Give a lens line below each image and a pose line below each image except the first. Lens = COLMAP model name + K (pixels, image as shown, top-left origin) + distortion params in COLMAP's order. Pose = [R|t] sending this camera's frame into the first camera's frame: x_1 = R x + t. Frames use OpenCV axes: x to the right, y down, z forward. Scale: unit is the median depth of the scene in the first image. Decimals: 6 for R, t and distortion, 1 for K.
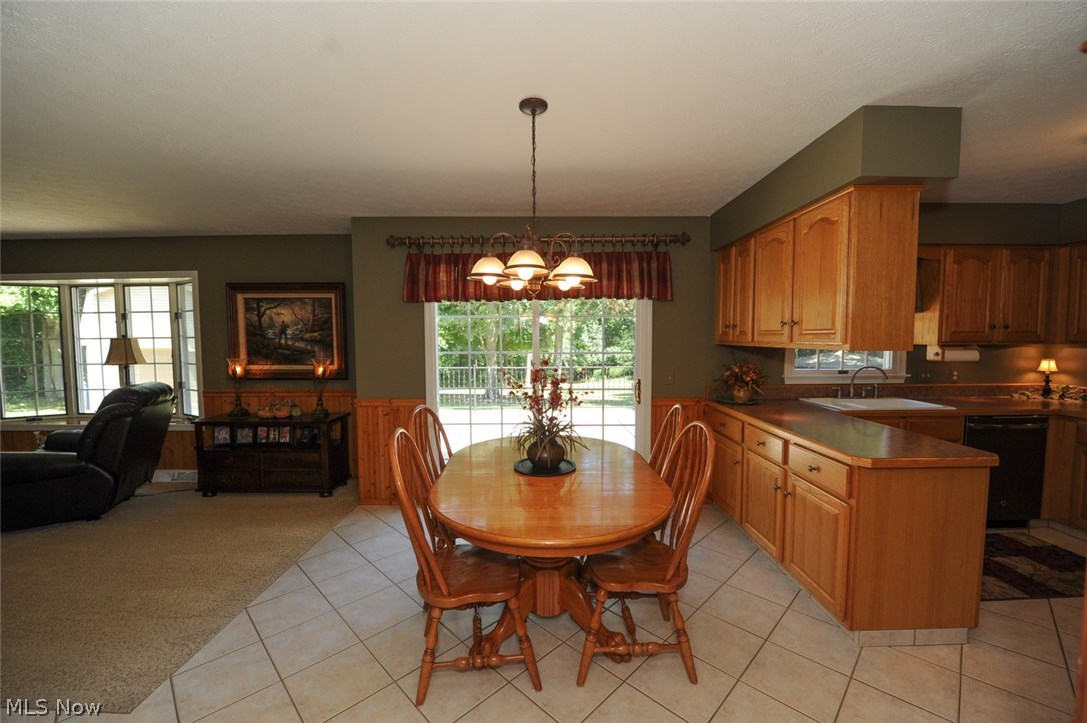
lens RADIAL K [[436.3, 0, 536.1], [0, 436.3, 366.1], [0, 0, 1]] dist [-0.021796, 0.000951]
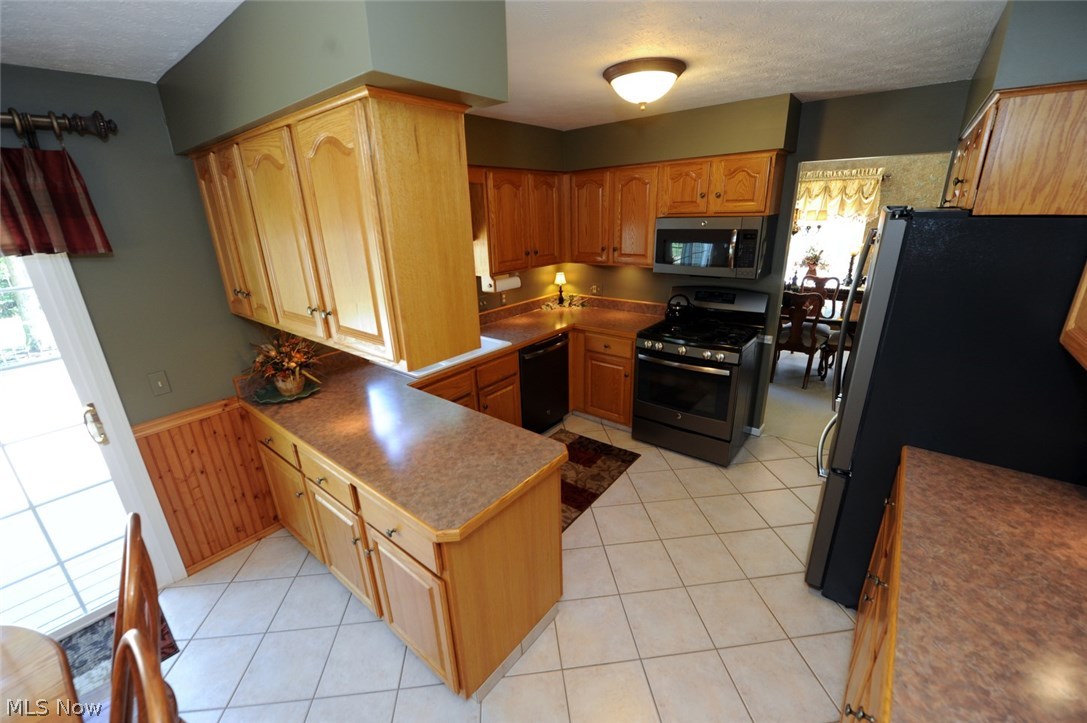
lens RADIAL K [[436.3, 0, 540.3], [0, 436.3, 364.8], [0, 0, 1]] dist [-0.021796, 0.000951]
pose [[0.627352, -0.272796, 0.729391, 0.233602], [0.075318, 0.953499, 0.291833, -0.138037], [-0.775085, -0.128146, 0.618726, 0.273928]]
